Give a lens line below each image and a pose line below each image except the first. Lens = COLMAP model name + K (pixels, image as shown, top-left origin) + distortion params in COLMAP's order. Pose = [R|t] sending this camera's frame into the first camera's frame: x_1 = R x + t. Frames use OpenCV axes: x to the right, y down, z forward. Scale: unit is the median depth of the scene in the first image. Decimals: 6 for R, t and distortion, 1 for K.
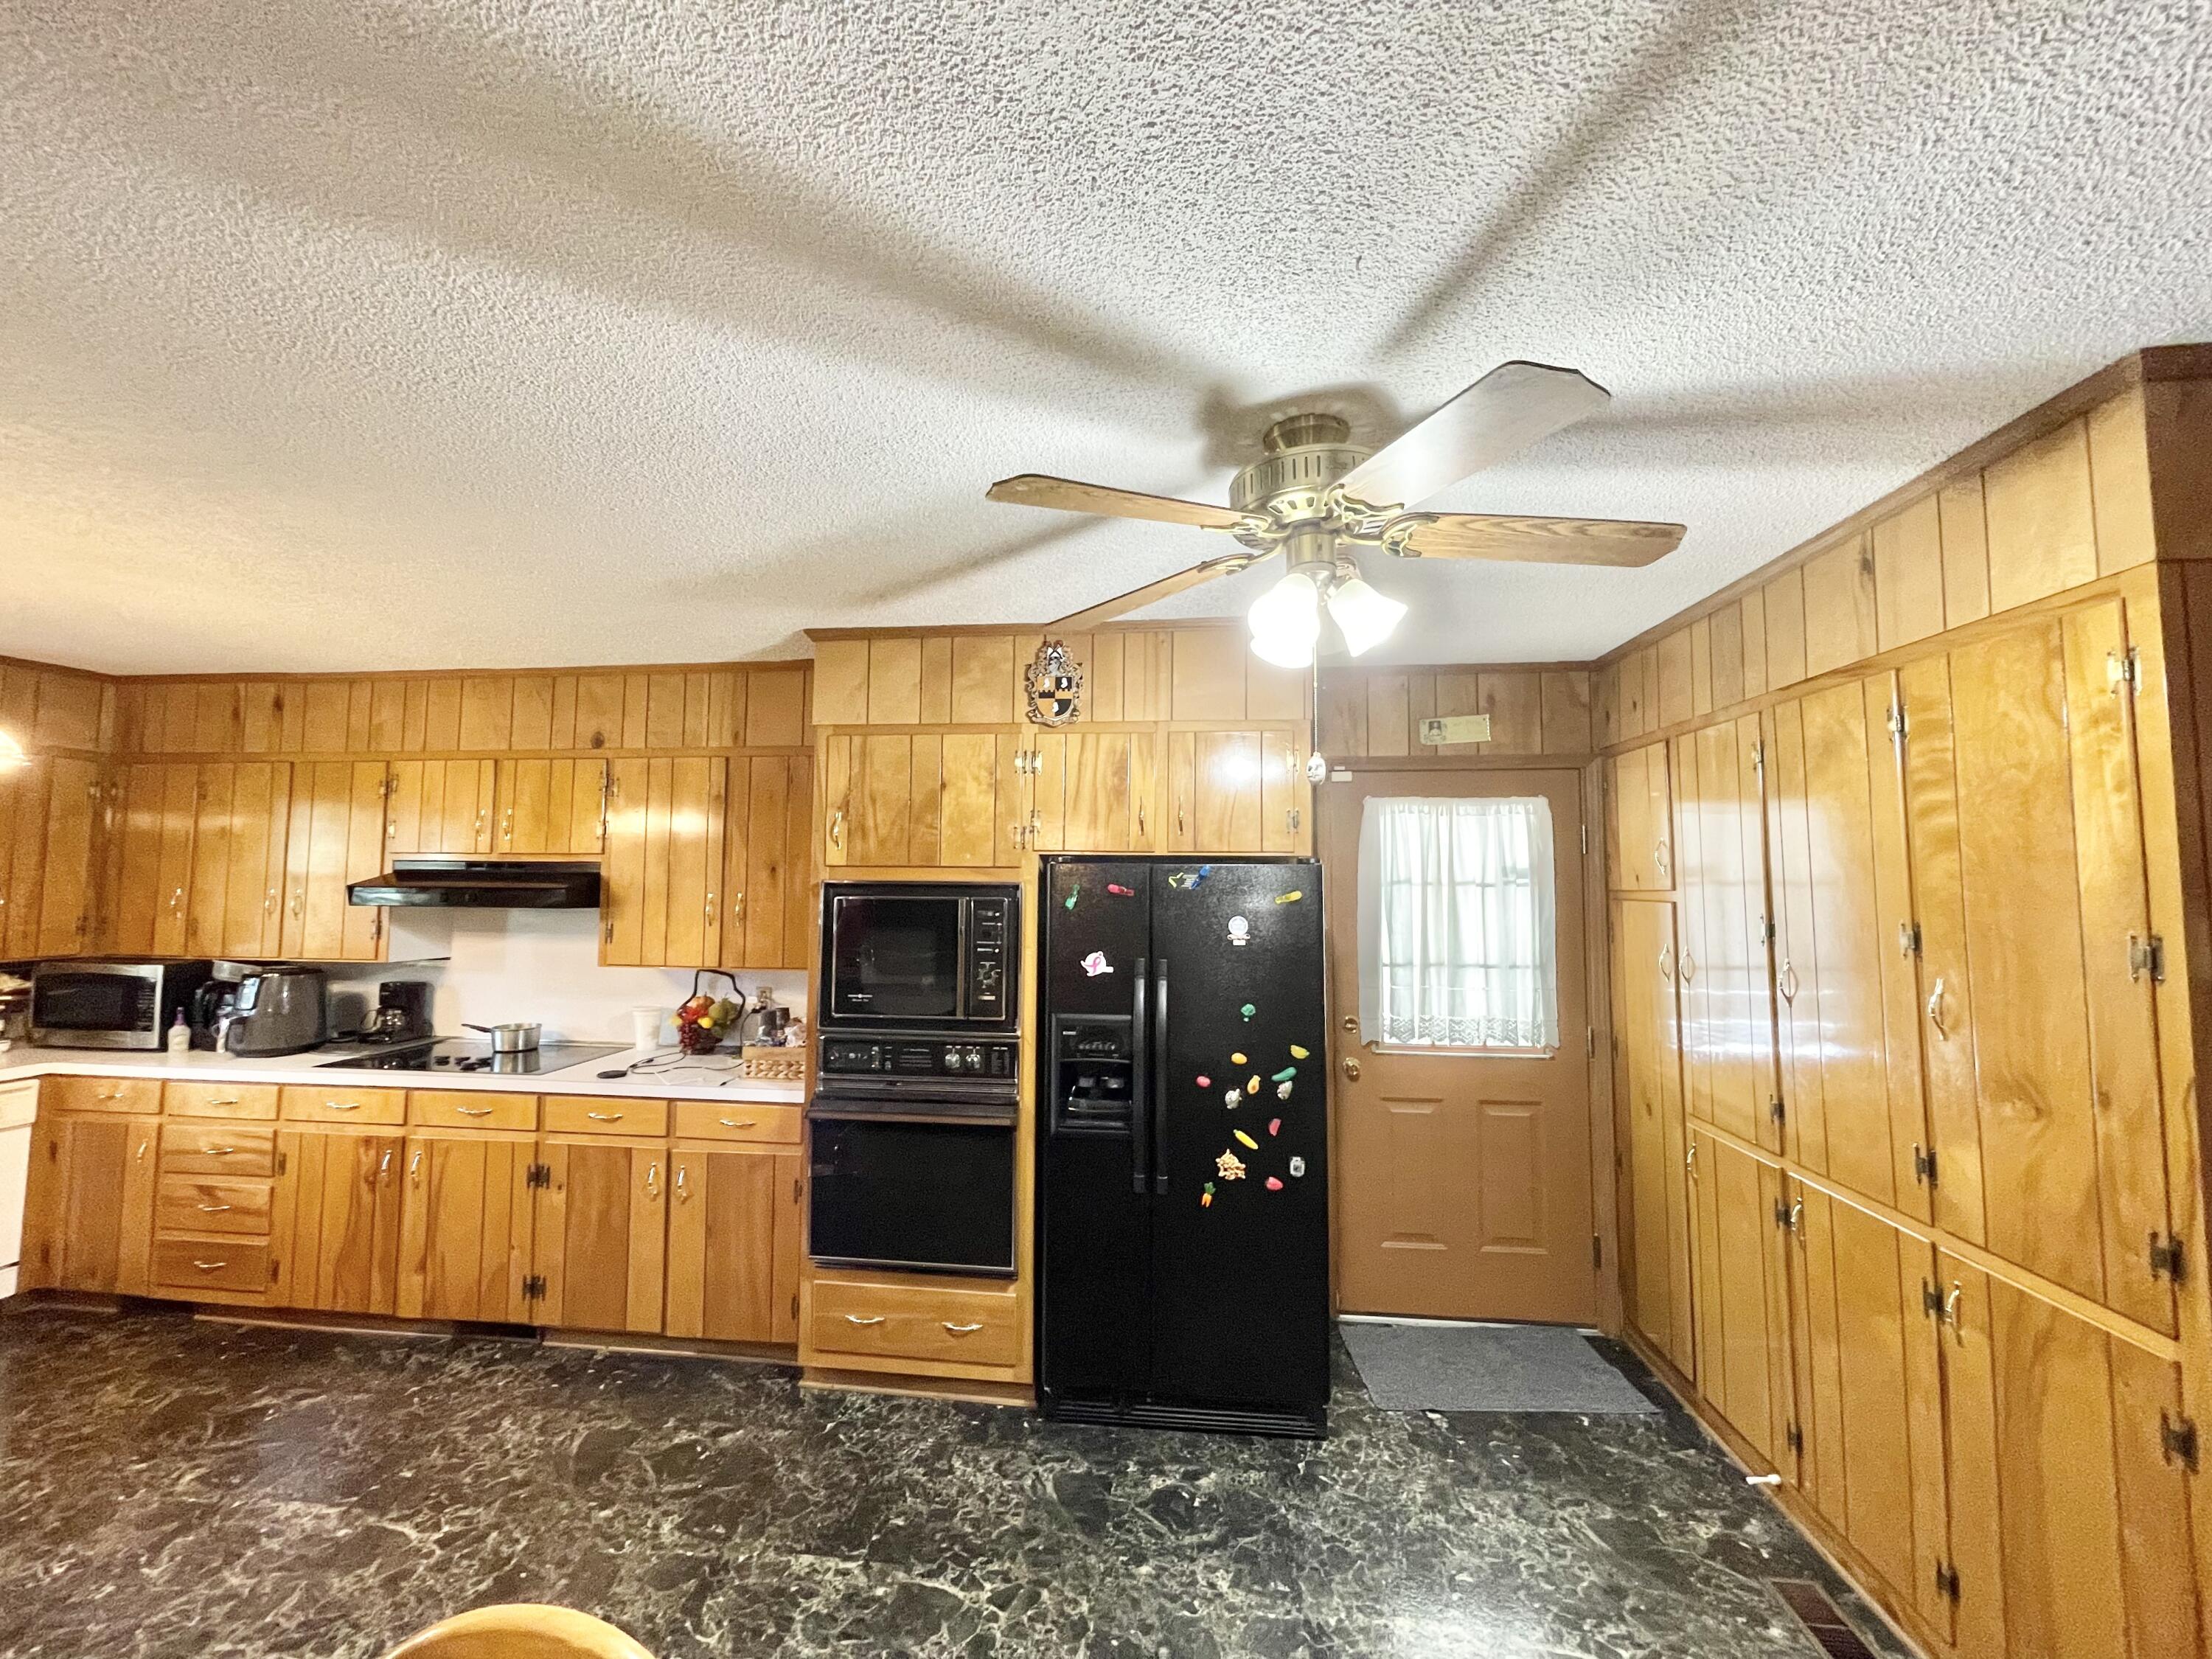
lens RADIAL K [[882.2, 0, 1106.0], [0, 882.2, 829.5], [0, 0, 1]] dist [0.000734, -0.001998]
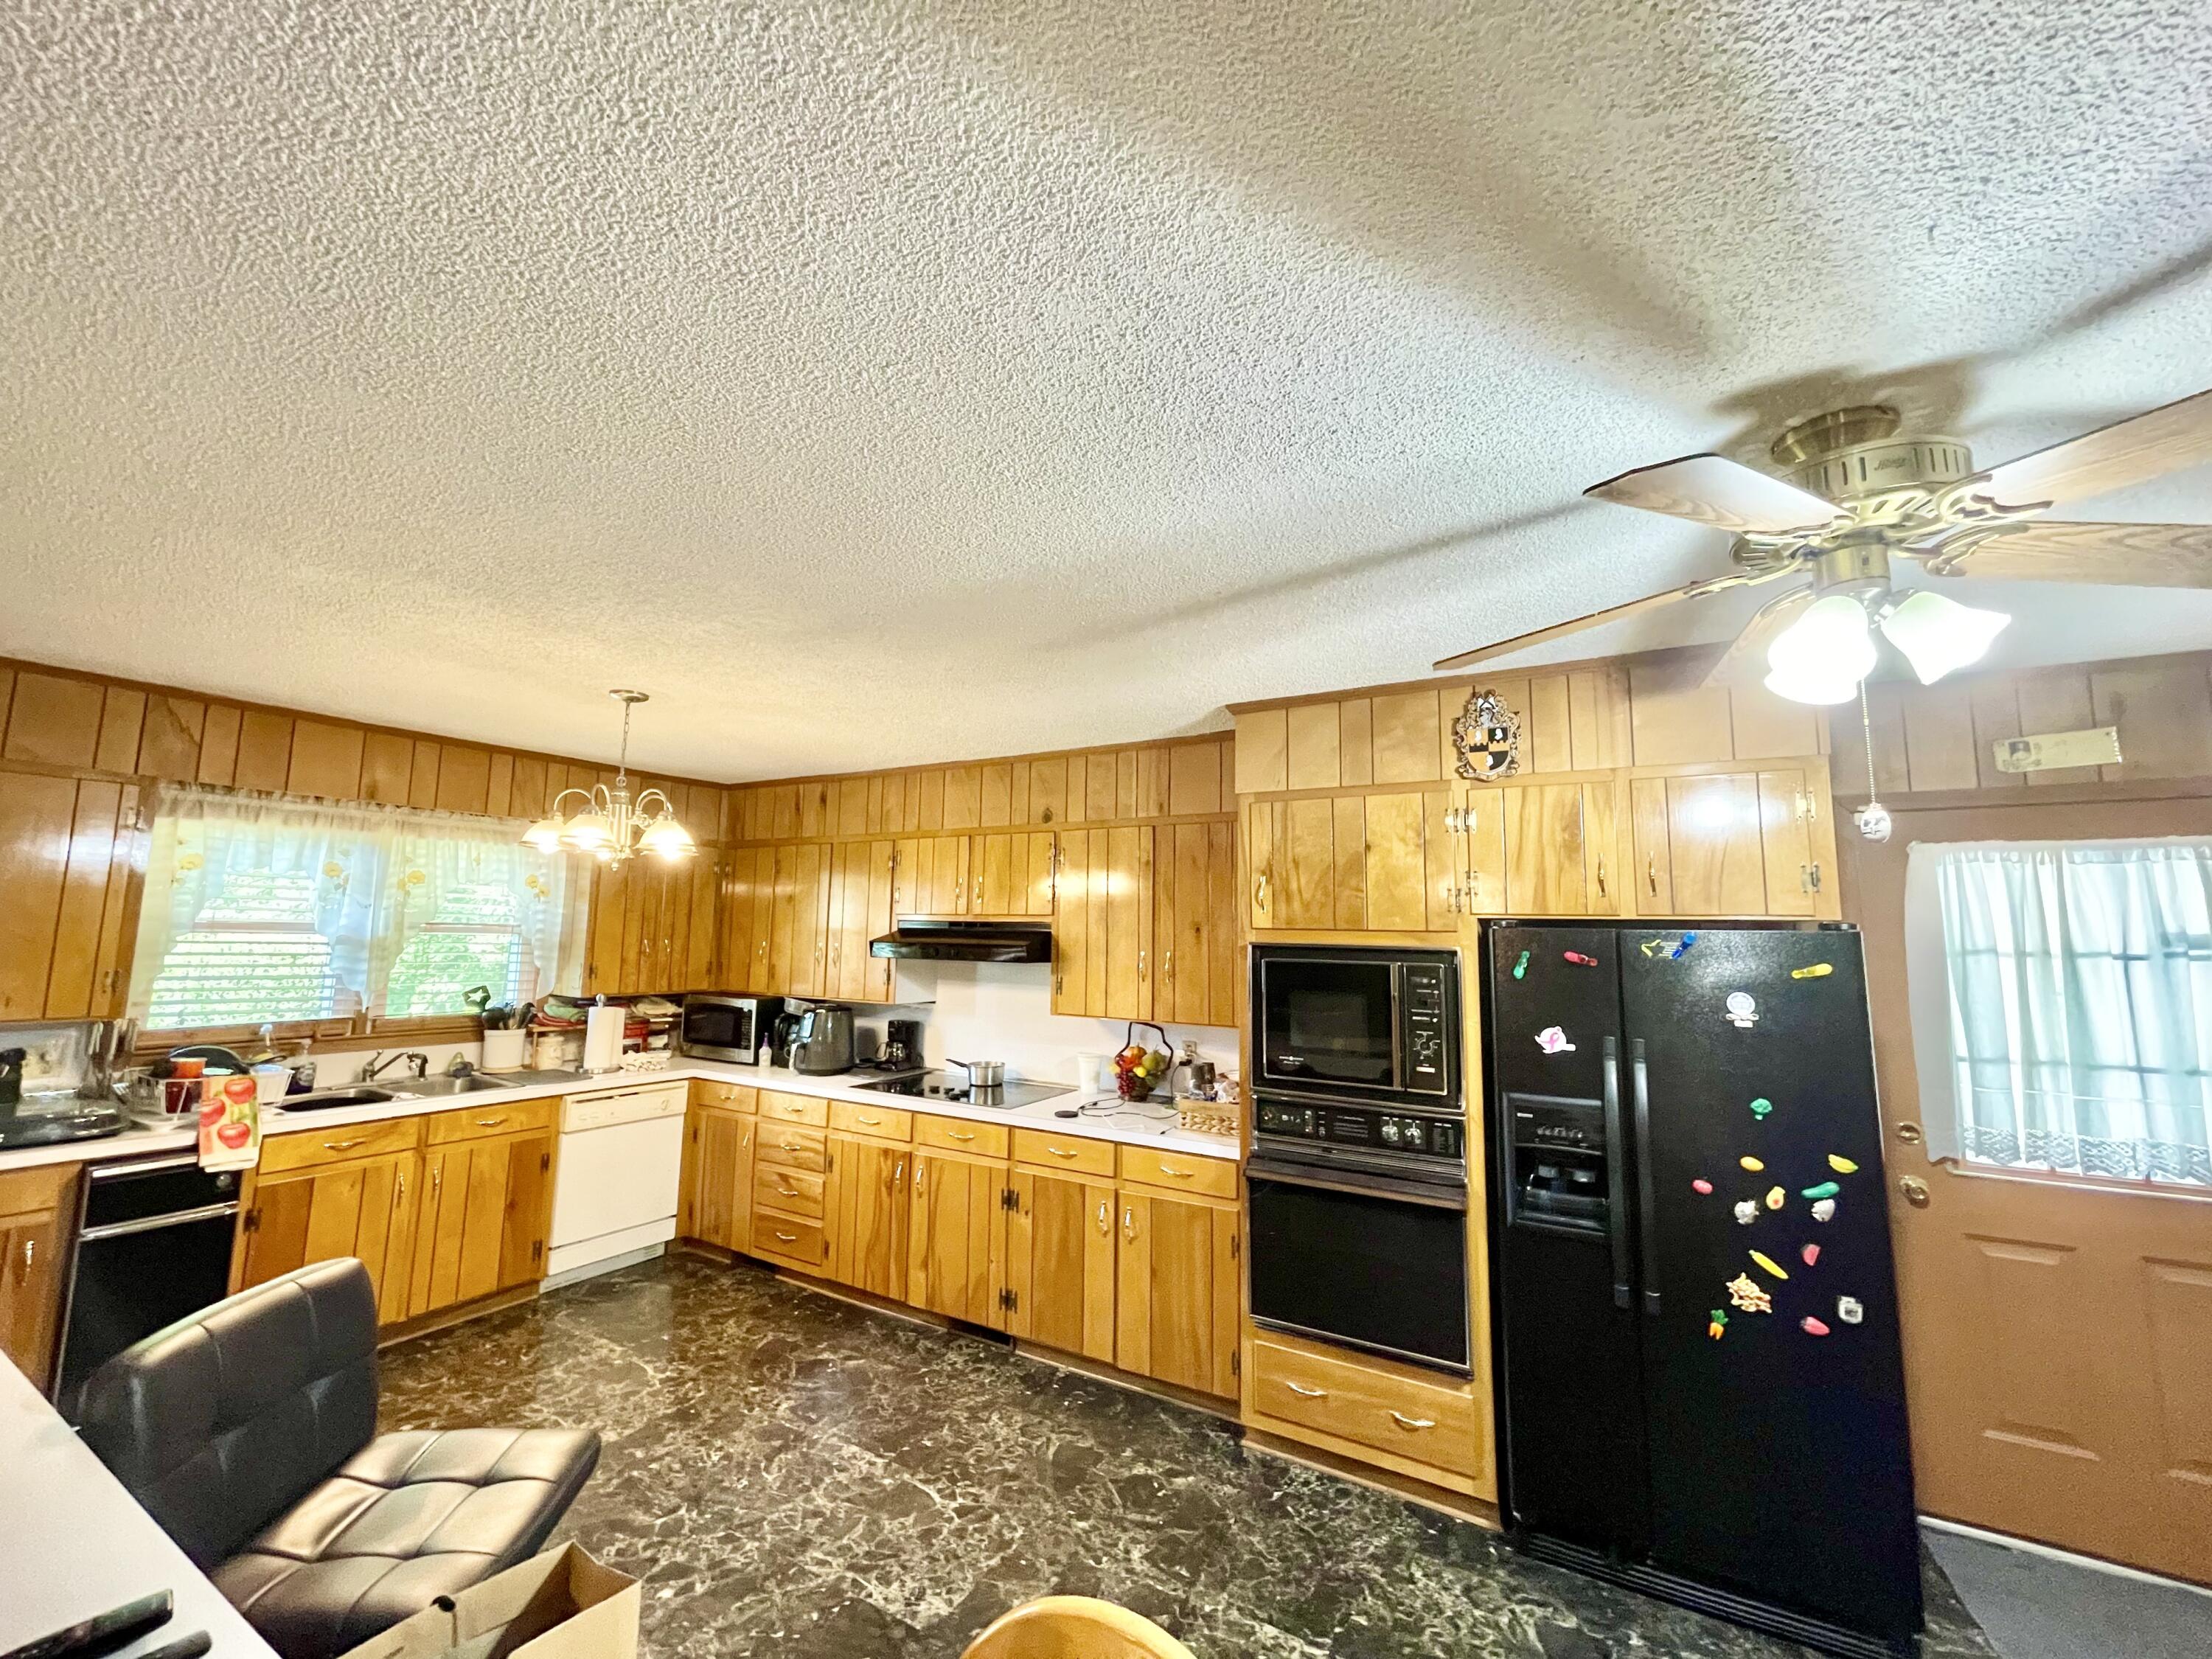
lens RADIAL K [[892.6, 0, 1094.0], [0, 892.6, 825.9], [0, 0, 1]] dist [-0.009222, 0.003245]
pose [[0.911437, -0.042299, -0.409259, -0.055248], [0.017021, 0.997726, -0.065214, -0.014180], [0.411087, 0.052472, 0.910085, -0.035719]]
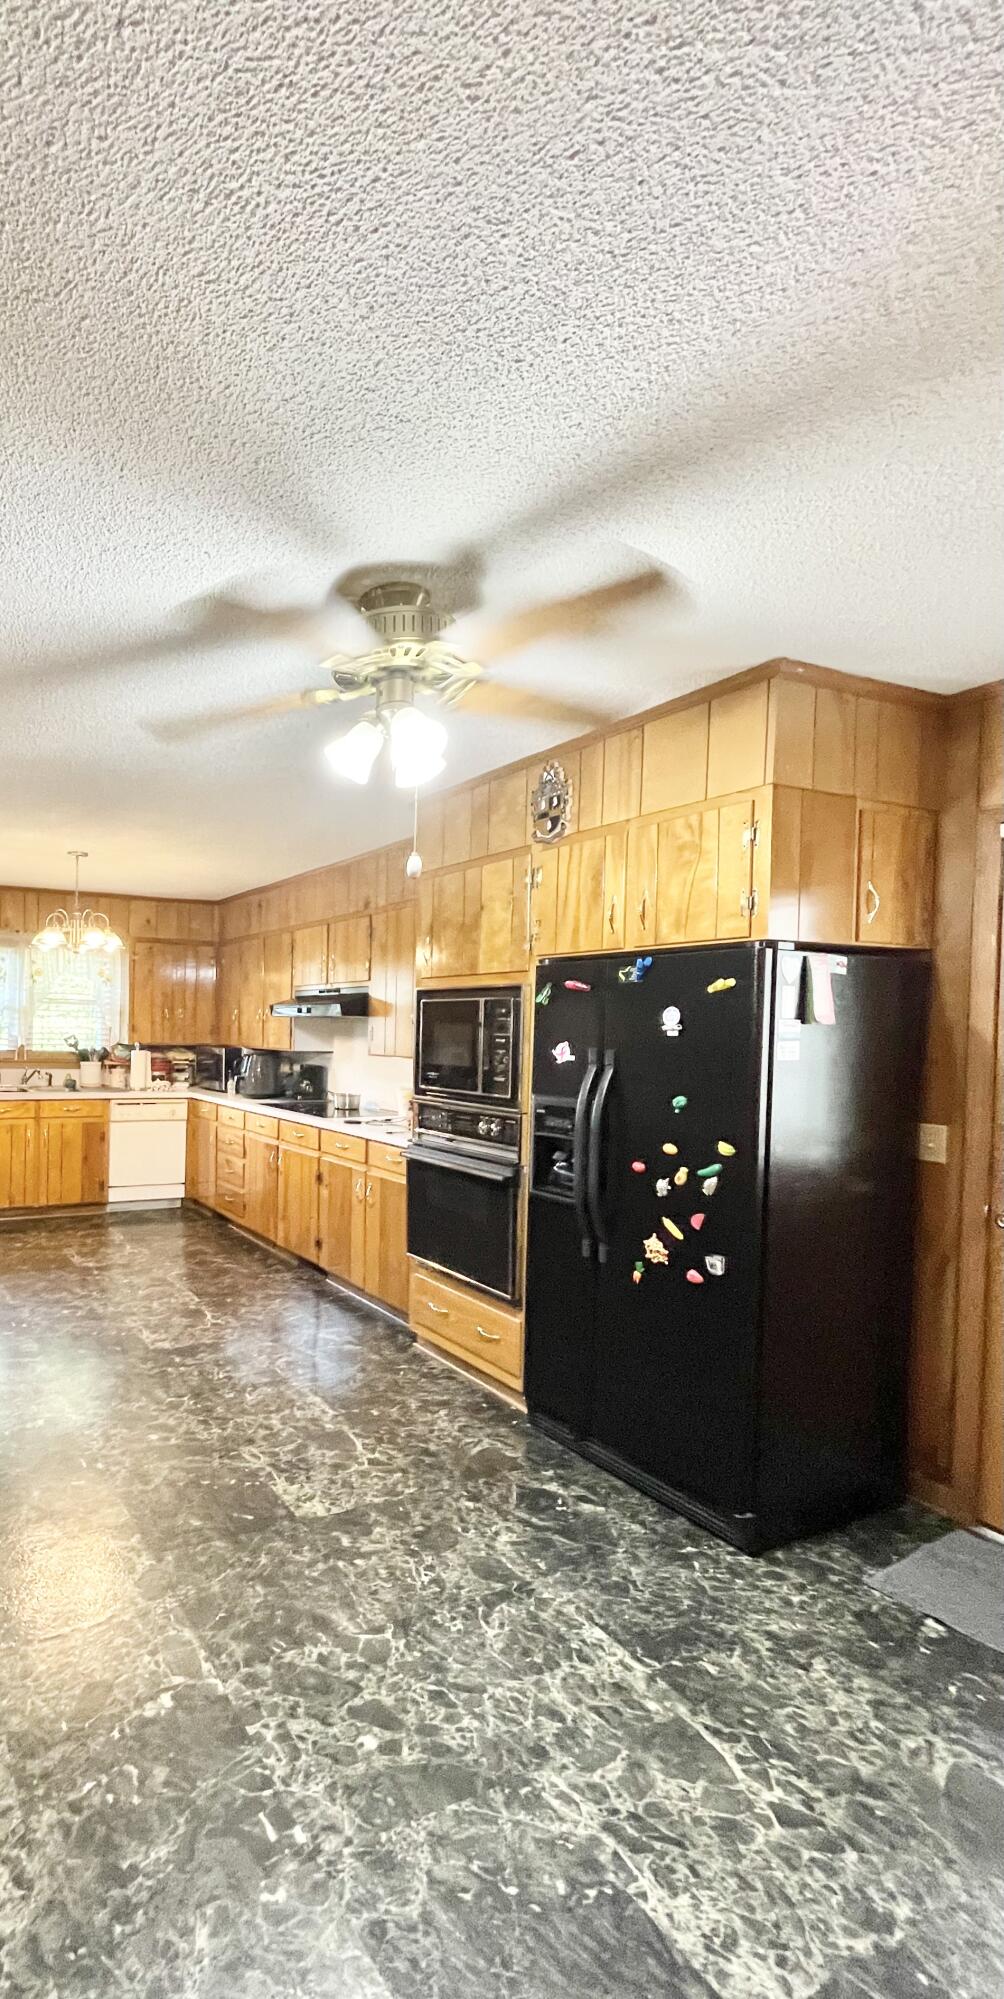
lens RADIAL K [[849.7, 0, 210.7], [0, 849.7, 1055.8], [0, 0, 1]] dist [-0.001278, -0.000318]
pose [[0.486174, 0.031345, -0.873300, 0.682299], [0.044640, 0.997161, 0.060642, 0.068337], [0.872721, -0.068466, 0.483394, 0.083021]]
